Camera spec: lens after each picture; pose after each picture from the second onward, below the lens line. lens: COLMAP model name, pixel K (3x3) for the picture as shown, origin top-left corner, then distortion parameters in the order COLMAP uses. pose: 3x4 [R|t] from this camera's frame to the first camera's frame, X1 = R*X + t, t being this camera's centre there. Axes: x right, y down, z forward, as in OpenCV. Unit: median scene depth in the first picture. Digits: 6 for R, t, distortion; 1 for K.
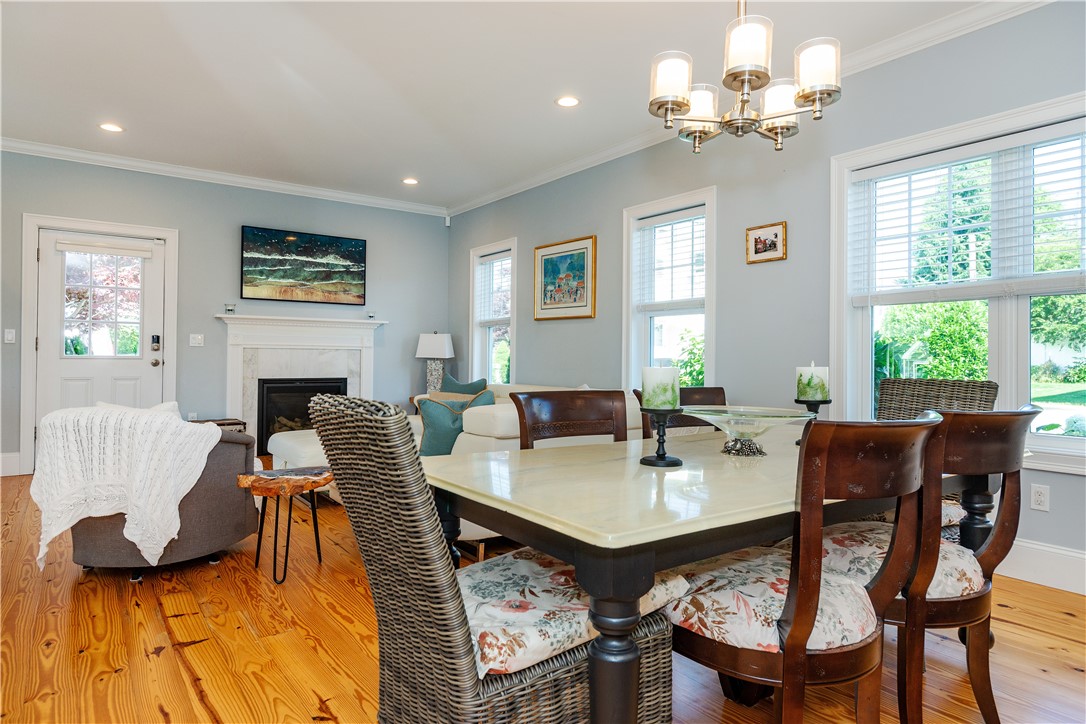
lens RADIAL K [[654.0, 0, 557.0], [0, 654.0, 354.2], [0, 0, 1]] dist [0.001730, -0.002817]
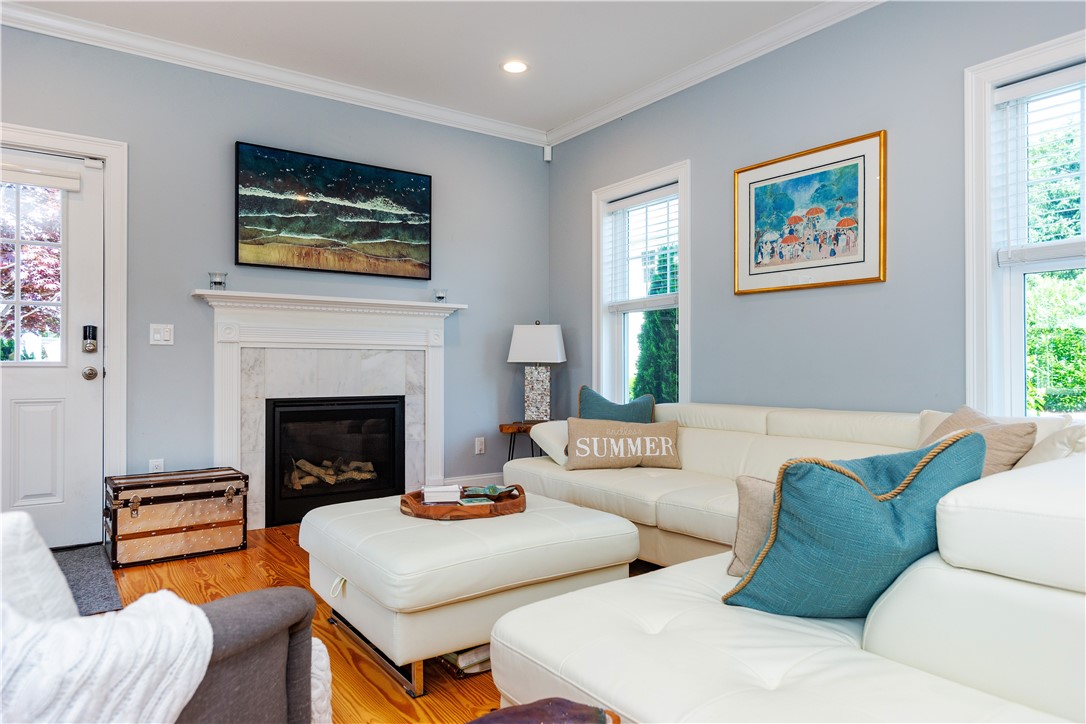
lens RADIAL K [[721.8, 0, 570.3], [0, 721.8, 367.3], [0, 0, 1]] dist [0.001860, 0.000261]
pose [[0.999932, -0.010824, -0.004405, -0.176409], [0.010841, 0.999934, 0.003907, 0.009230], [0.004362, -0.003954, 0.999983, 0.343206]]
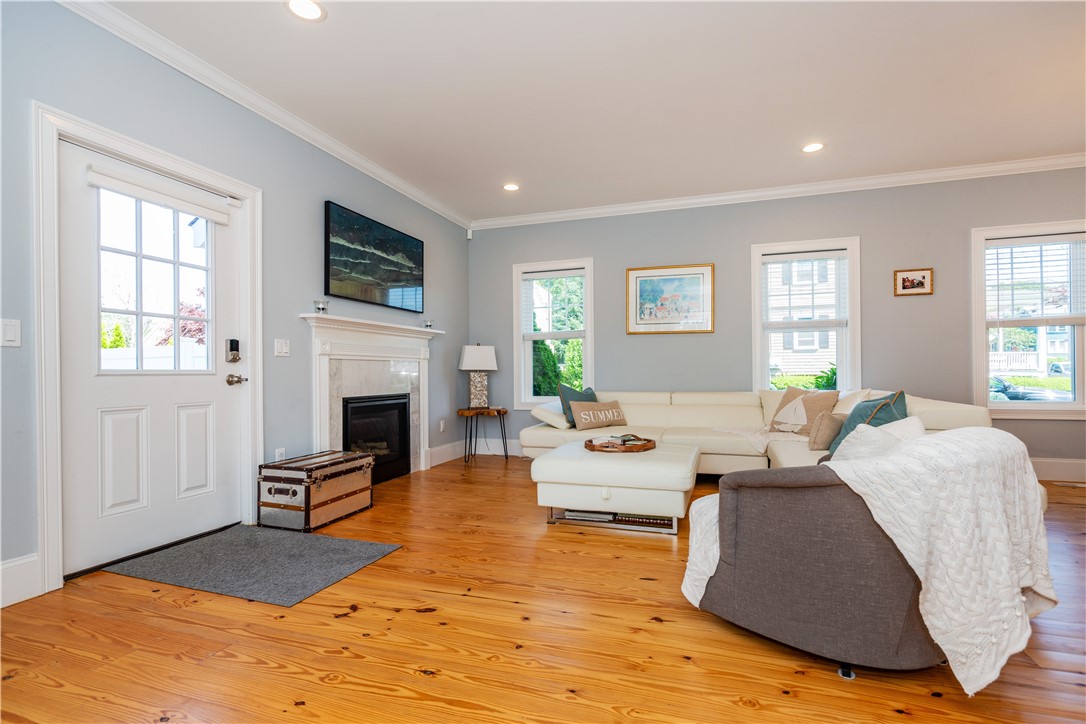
lens RADIAL K [[492.4, 0, 576.4], [0, 492.4, 371.9], [0, 0, 1]] dist [-0.004879, 0.003466]
pose [[0.816673, -0.014881, 0.576909, -0.580032], [0.012250, 0.999889, 0.008451, 0.004826], [-0.576970, 0.000166, 0.816765, 0.353939]]
